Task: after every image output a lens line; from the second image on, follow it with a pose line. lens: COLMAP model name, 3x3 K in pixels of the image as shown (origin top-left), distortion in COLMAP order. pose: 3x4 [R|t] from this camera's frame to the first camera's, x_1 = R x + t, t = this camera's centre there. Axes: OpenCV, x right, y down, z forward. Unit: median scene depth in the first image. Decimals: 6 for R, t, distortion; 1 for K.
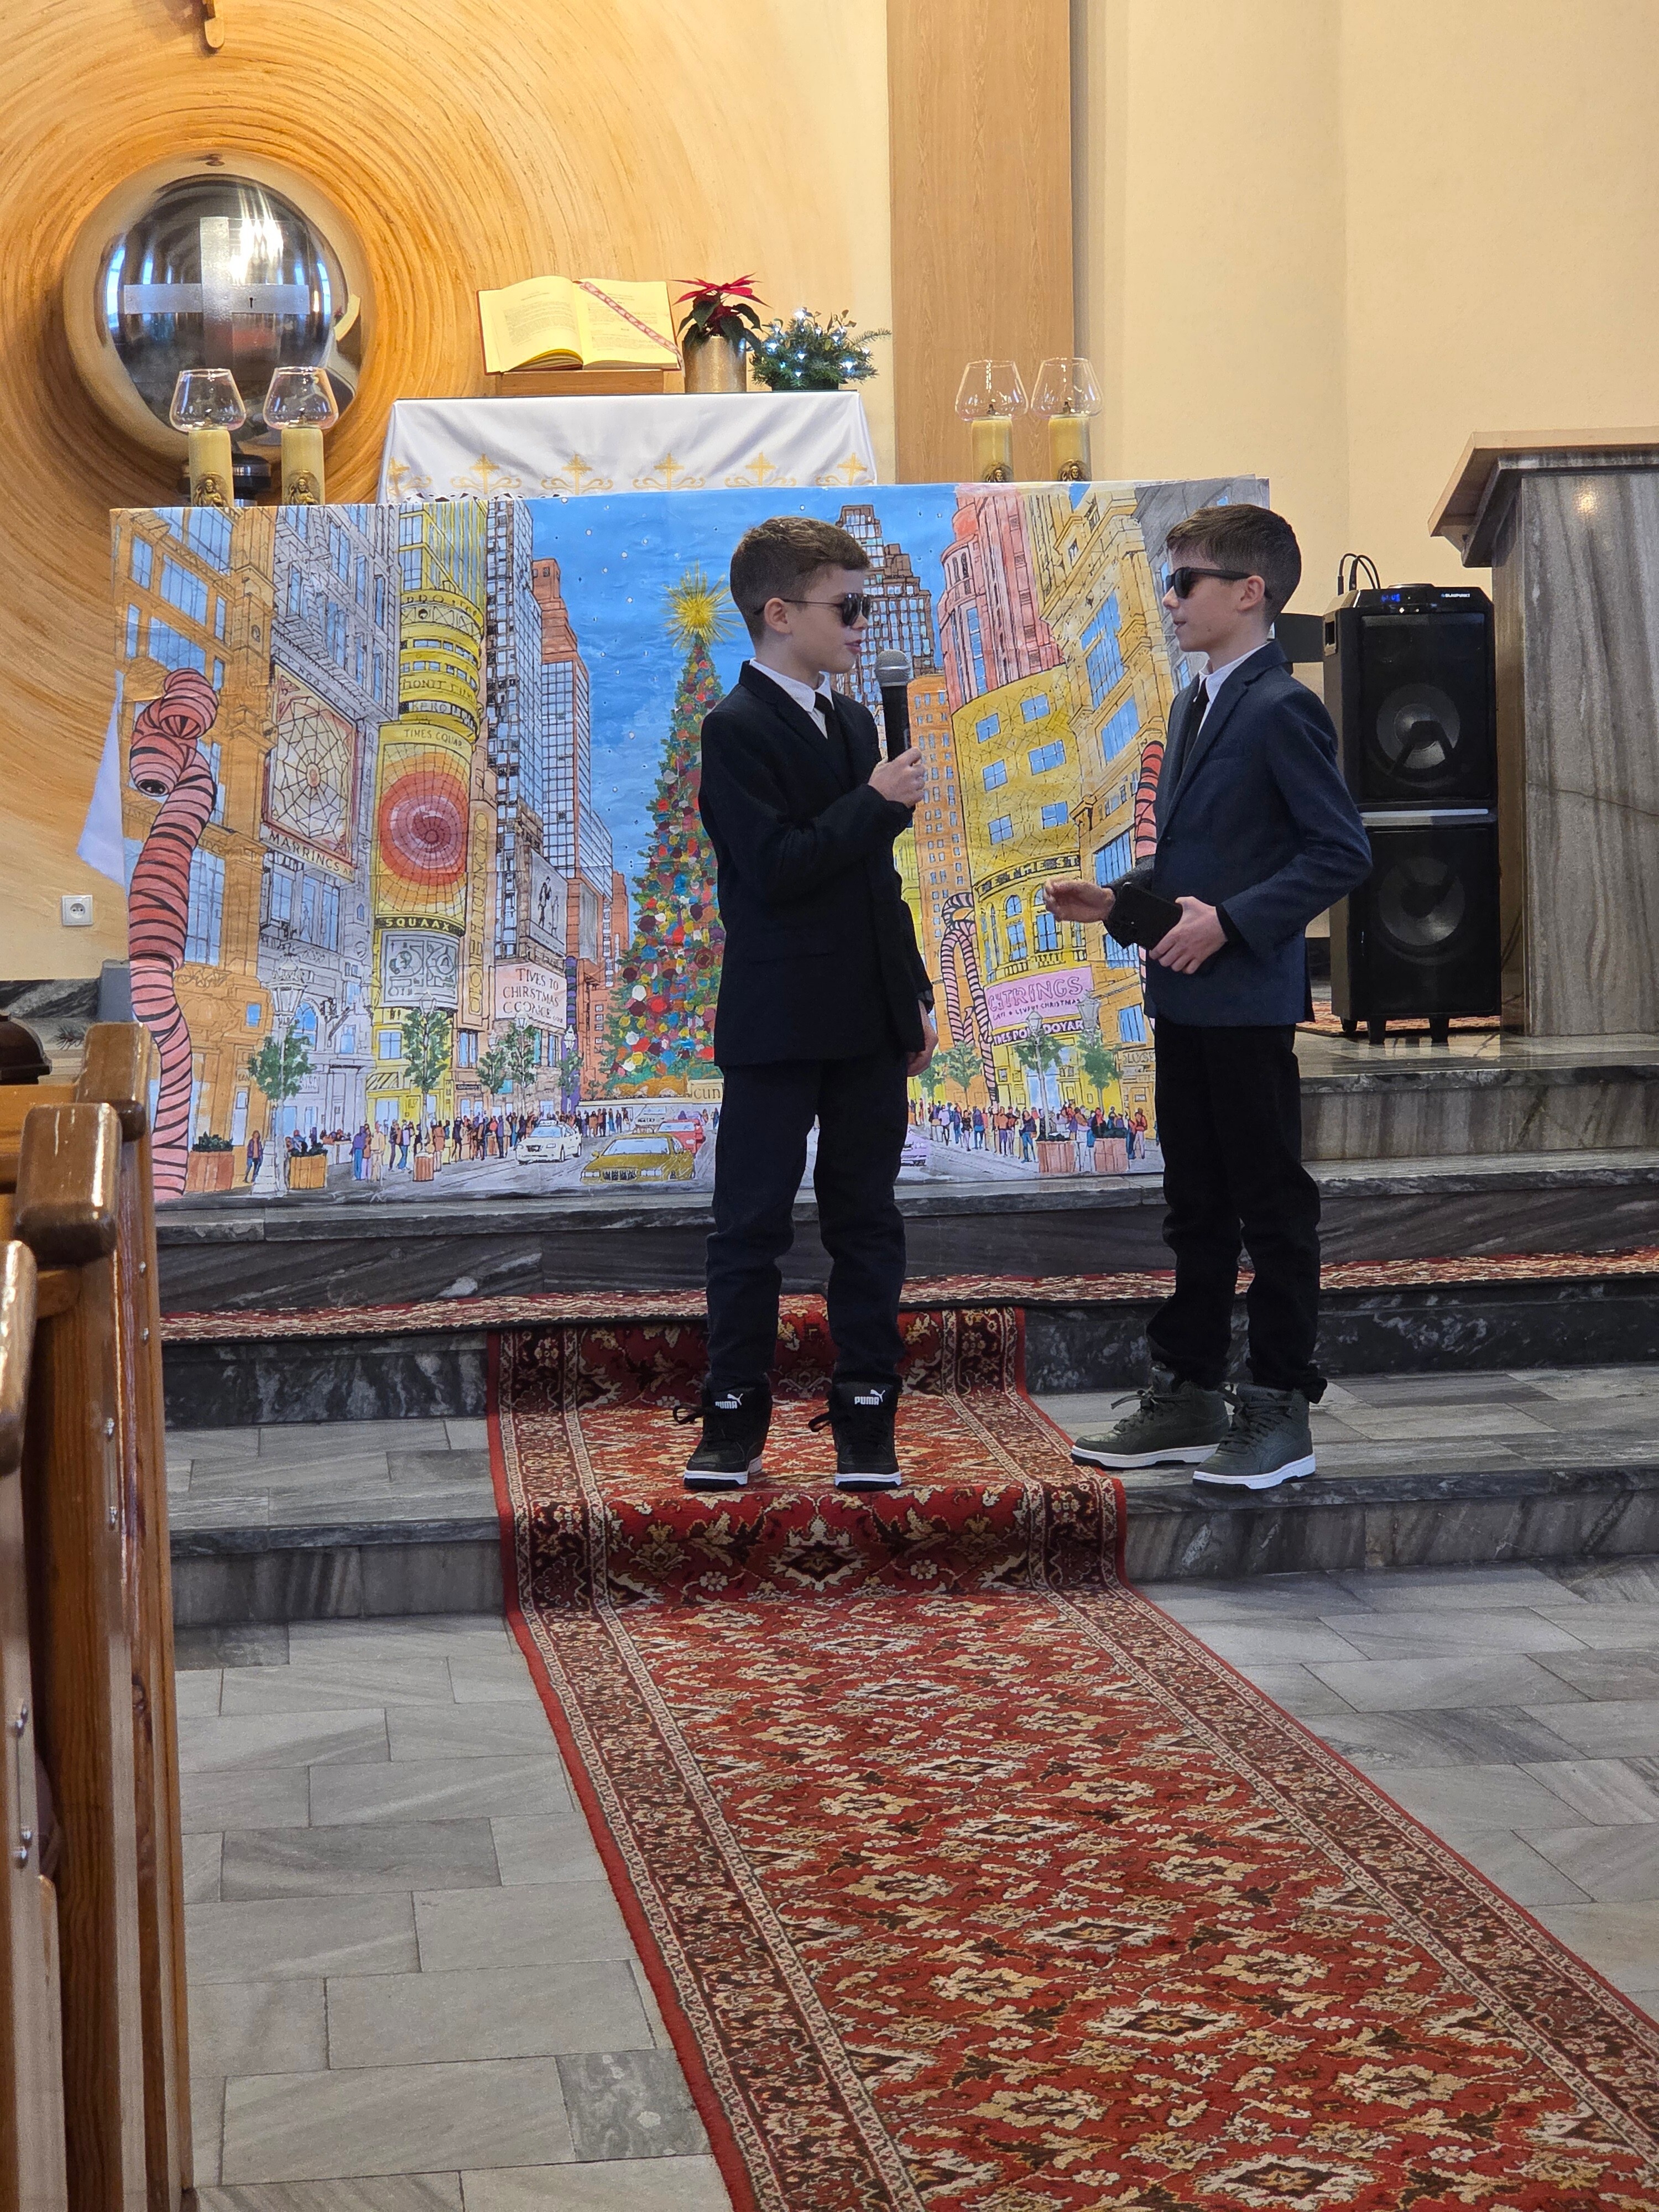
lens RADIAL K [[4165.5, 0, 795.6], [0, 4165.5, 1059.2], [0, 0, 1]] dist [0.019040, 0.367060]
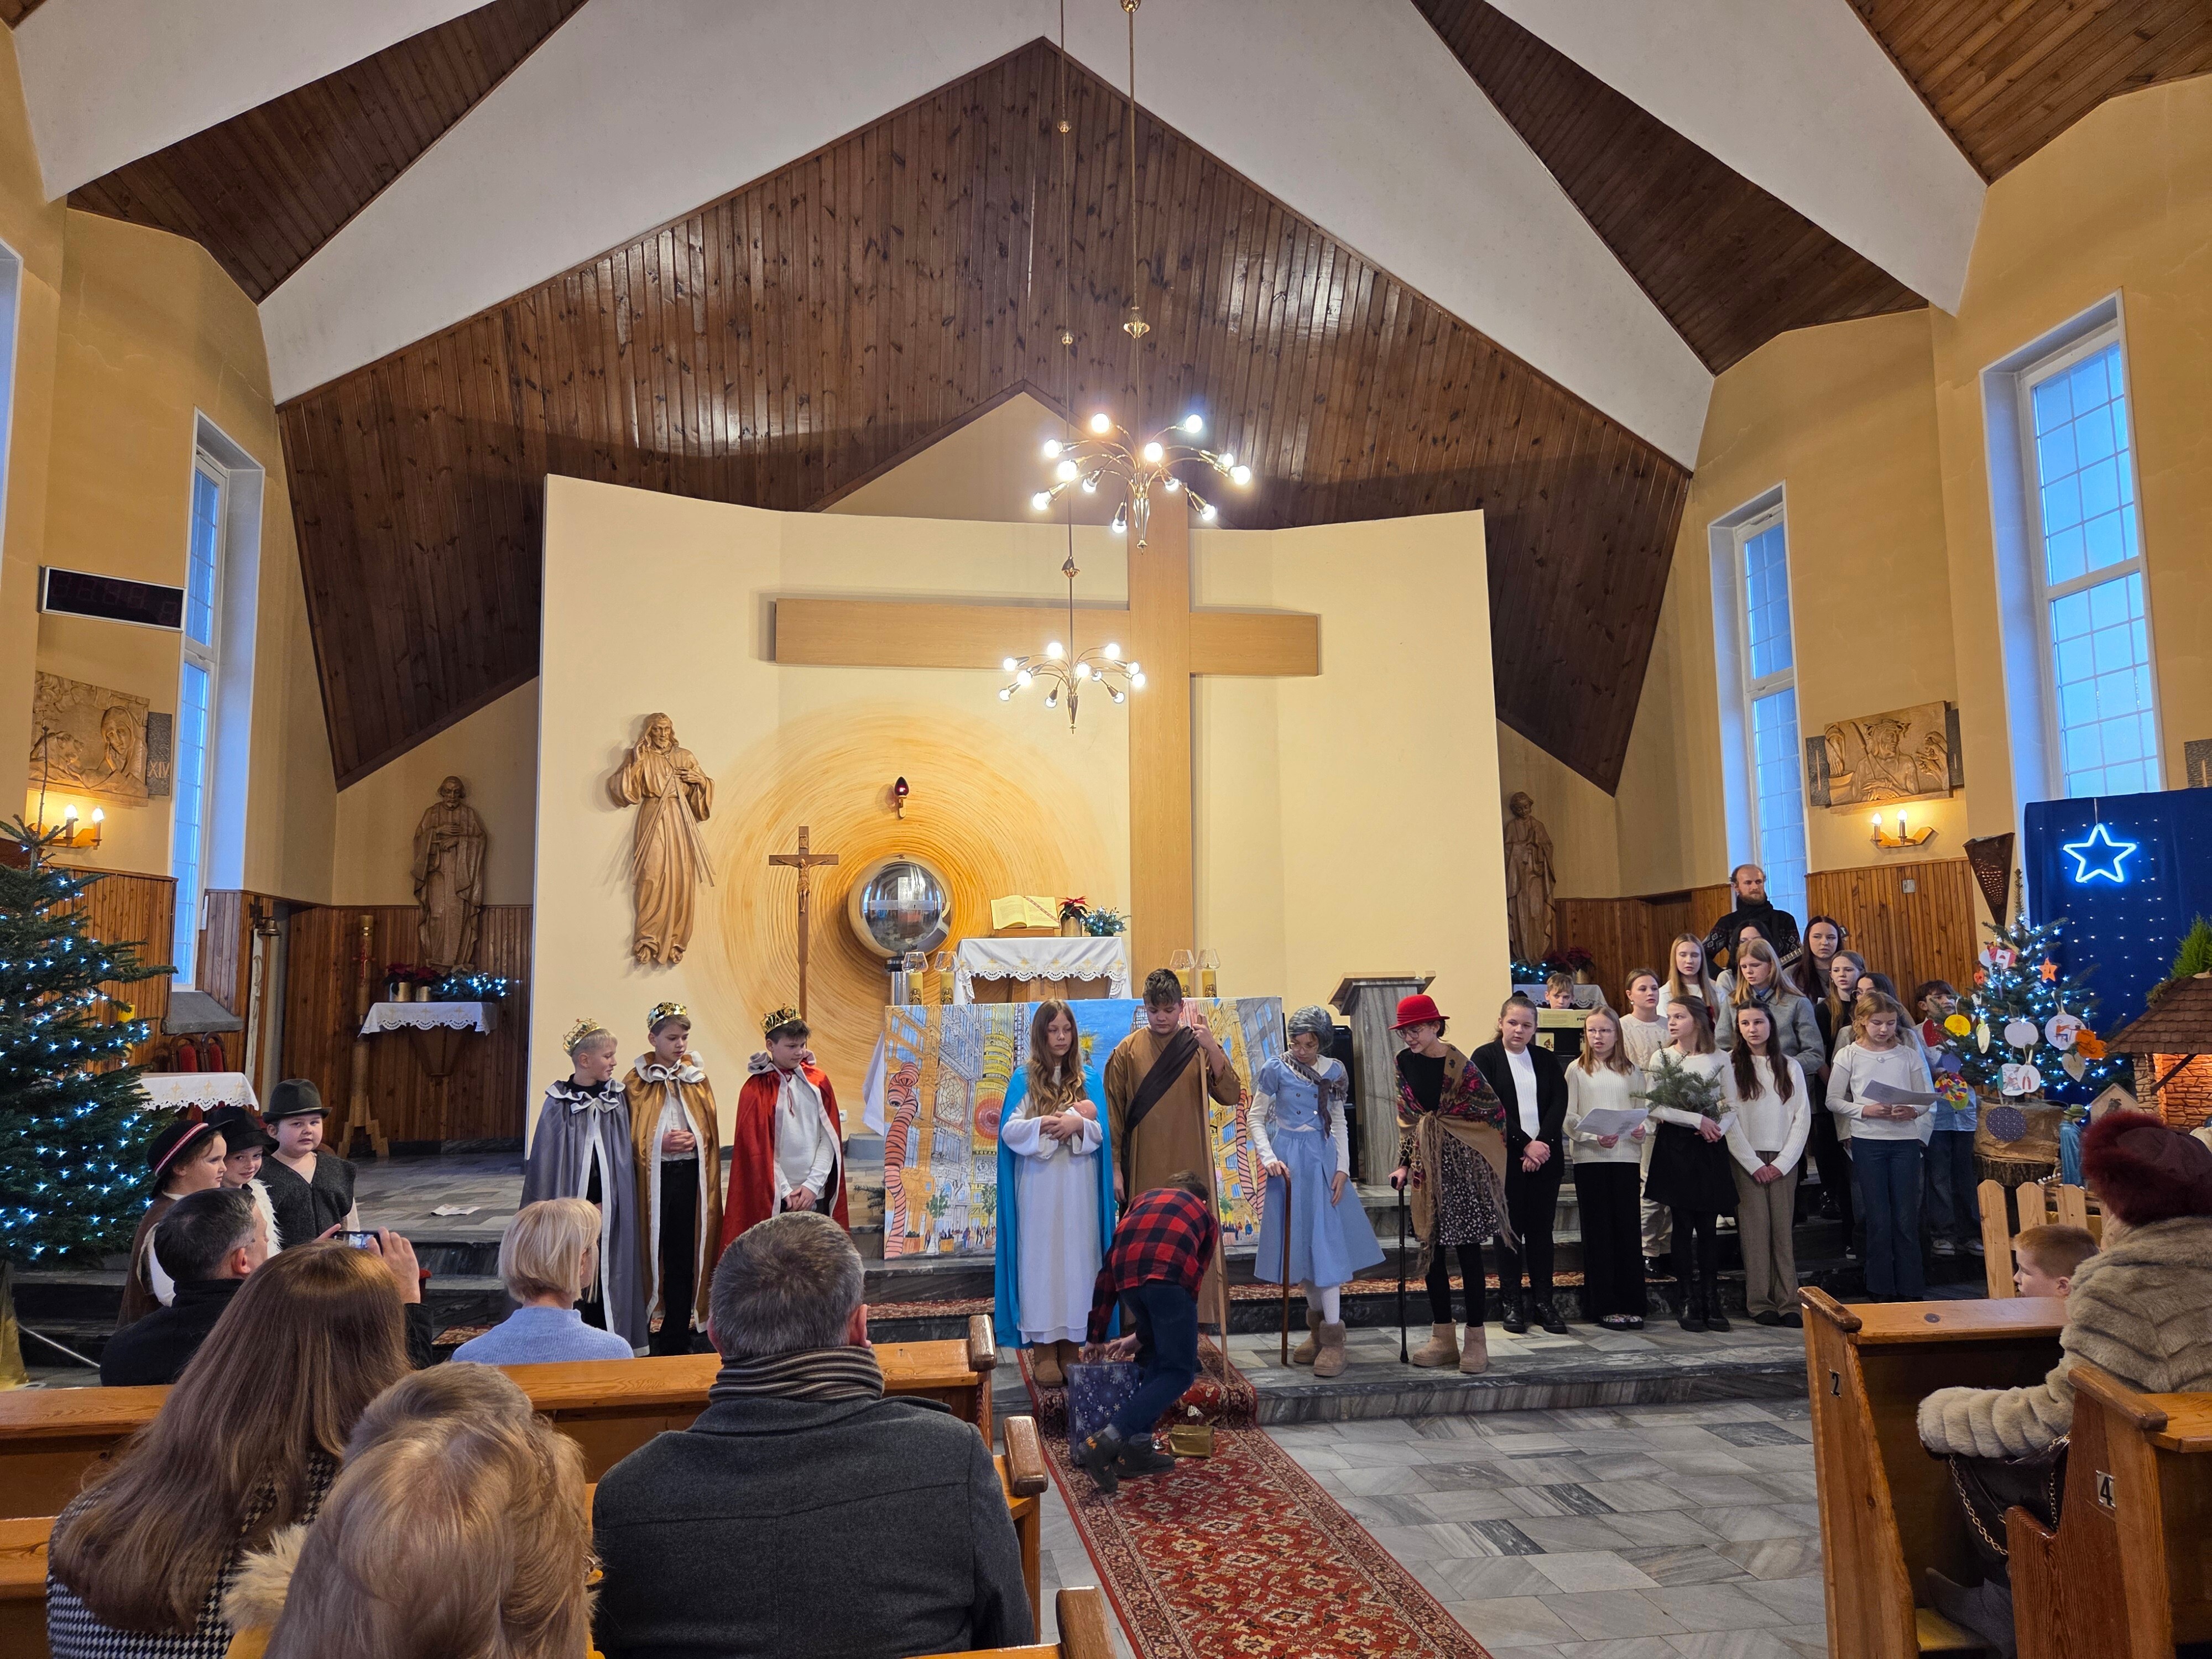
lens RADIAL K [[1468.3, 0, 1096.8], [0, 1468.3, 830.0], [0, 0, 1]] dist [0.073661, -0.061939]
pose [[0.999381, 0.015749, 0.031447, -0.073713], [-0.009685, 0.982805, -0.184395, -0.092837], [-0.033810, 0.183976, 0.982349, -0.042410]]
